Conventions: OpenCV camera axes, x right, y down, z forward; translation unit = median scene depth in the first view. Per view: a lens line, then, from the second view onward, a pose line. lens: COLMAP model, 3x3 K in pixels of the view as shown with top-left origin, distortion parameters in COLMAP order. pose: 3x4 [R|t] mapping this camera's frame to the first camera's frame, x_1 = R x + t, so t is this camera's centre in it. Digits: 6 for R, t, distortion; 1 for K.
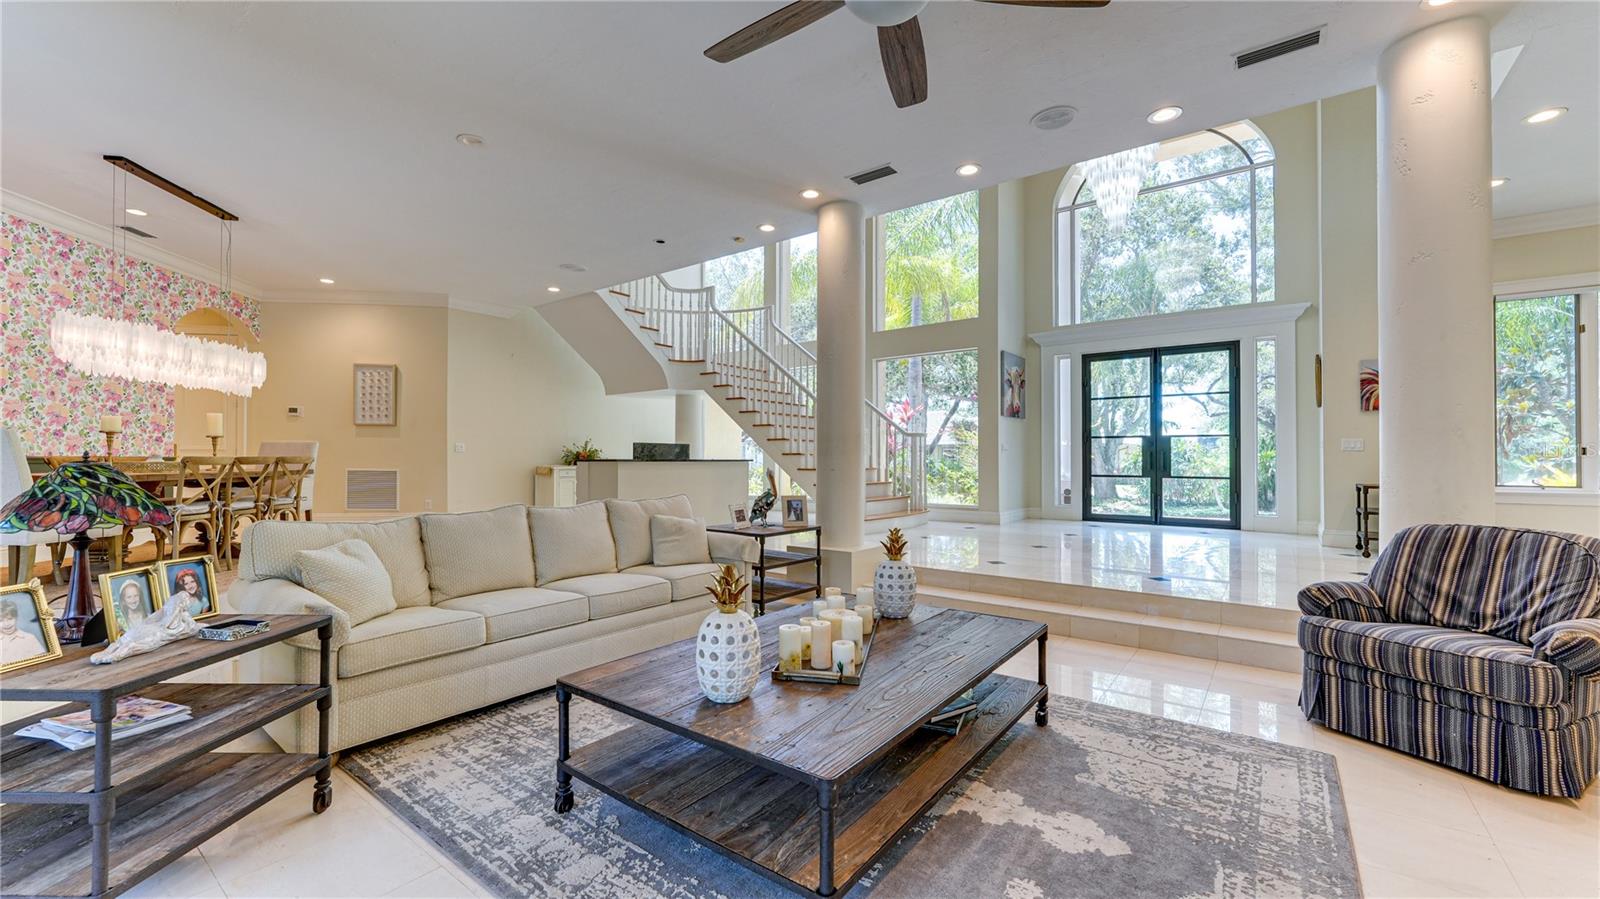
lens RADIAL K [[636.8, 0, 799.8], [0, 636.8, 448.3], [0, 0, 1]] dist [0.000277, 0.000129]
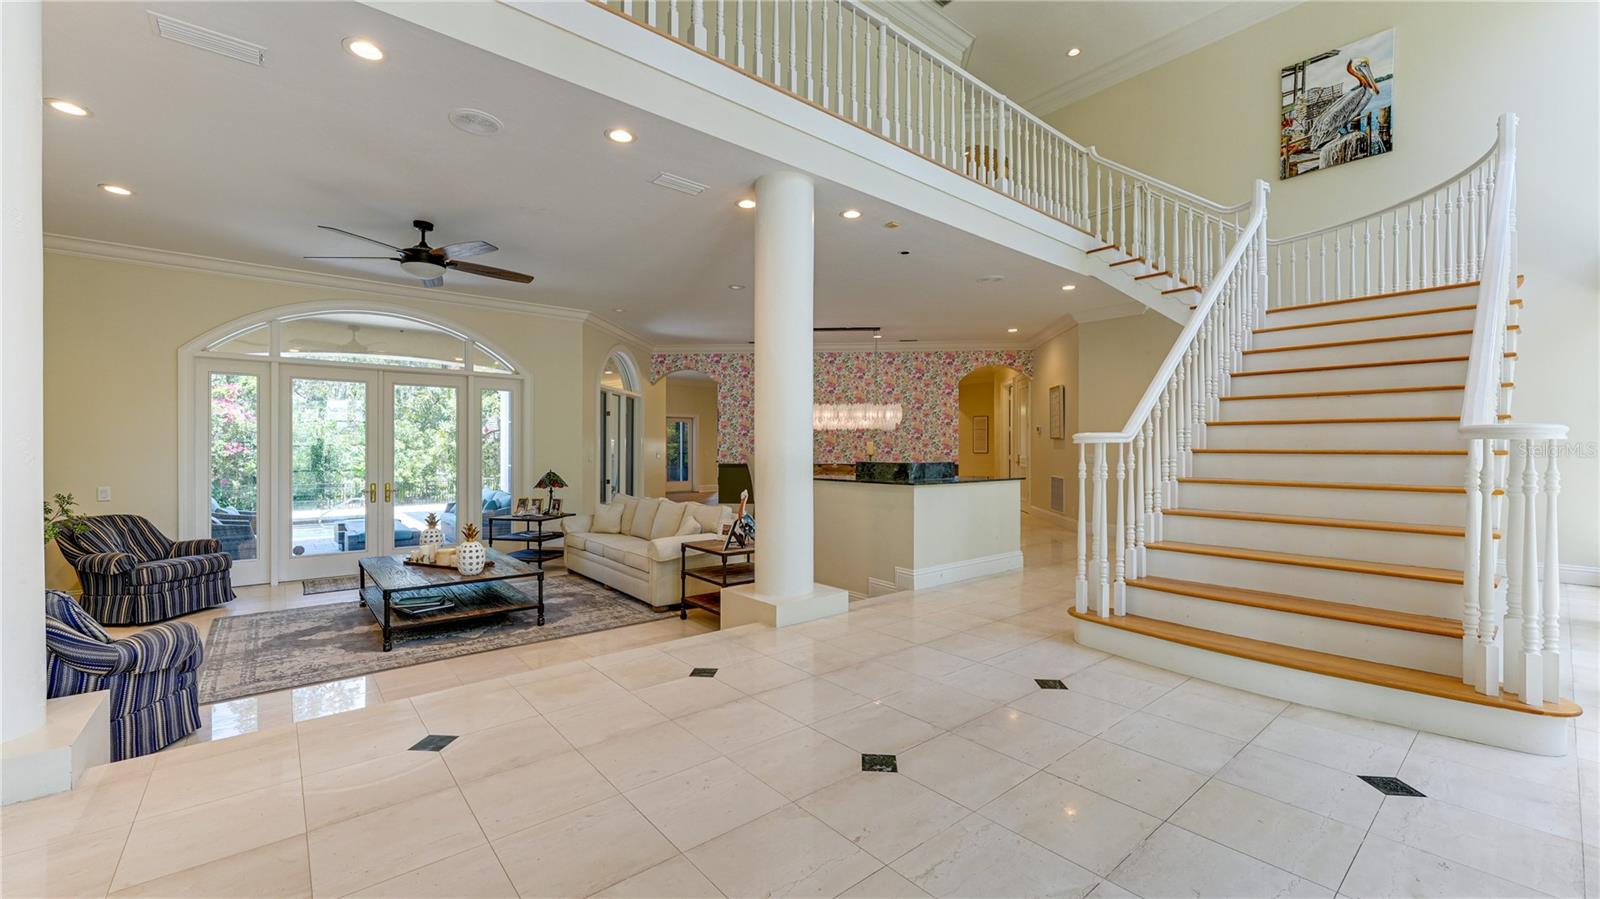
lens RADIAL K [[636.8, 0, 801.2], [0, 636.8, 451.5], [0, 0, 1]] dist [0.000277, 0.000129]
pose [[-0.212713, 0.001719, -0.977113, 0.814965], [0.011682, 0.999931, -0.000784, -0.026194], [0.977045, -0.011581, -0.212718, 1.113657]]
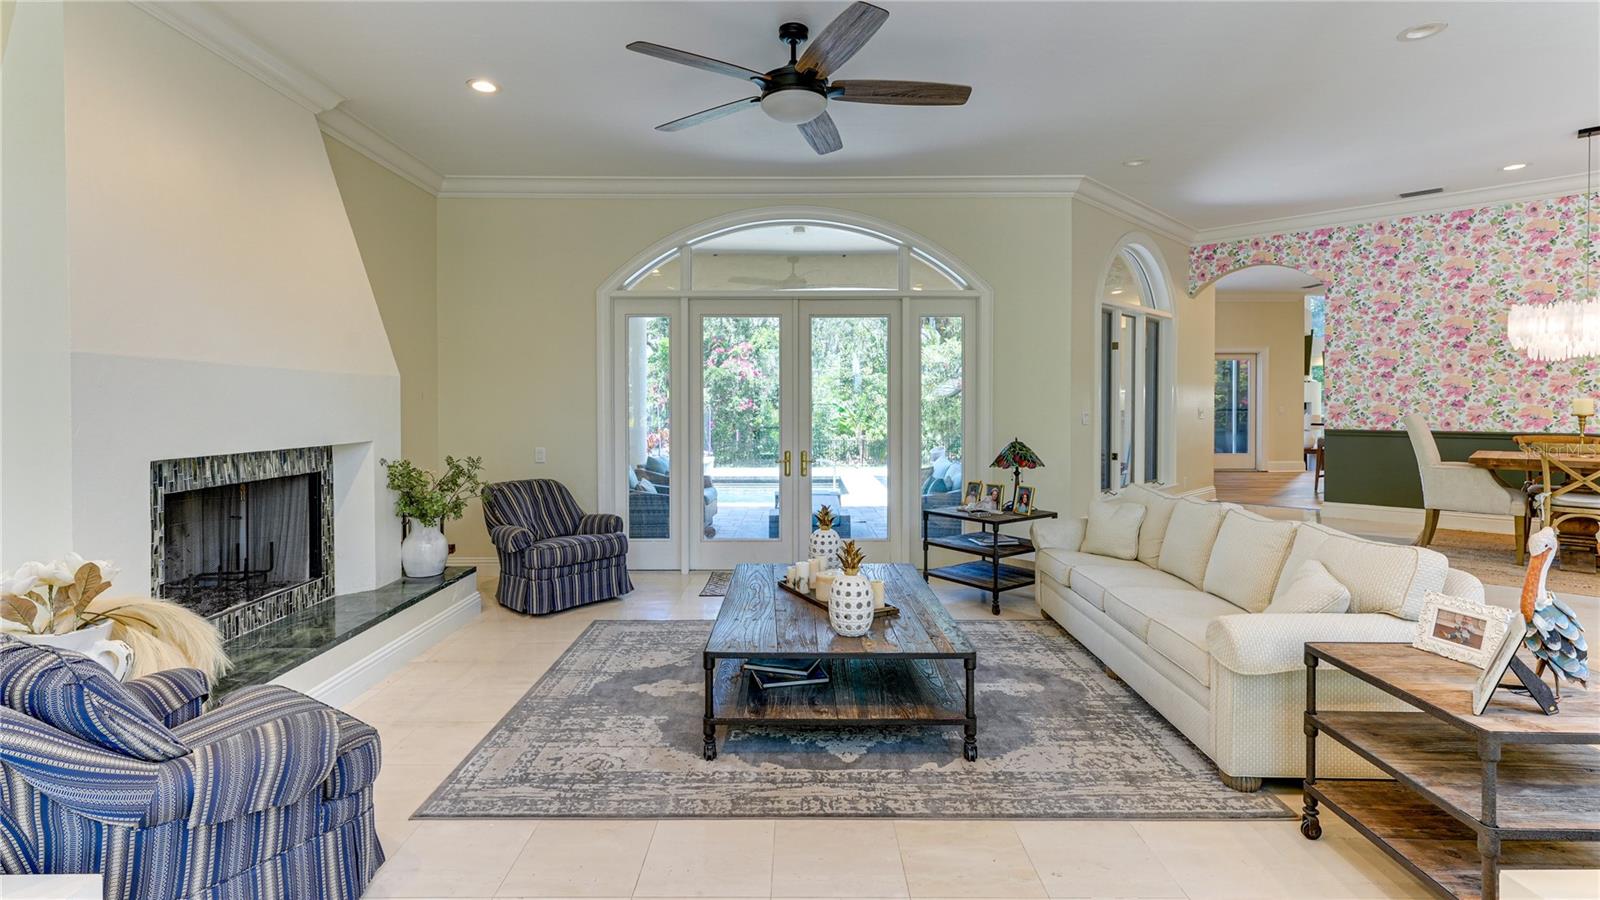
lens RADIAL K [[782.6, 0, 782.2], [0, 782.6, 414.5], [0, 0, 1]] dist [0.002478, -0.000156]
pose [[-0.790862, 0.008859, -0.611930, 0.464931], [0.009820, 0.999950, 0.001785, -0.029635], [0.611915, -0.004597, -0.790910, 0.921402]]
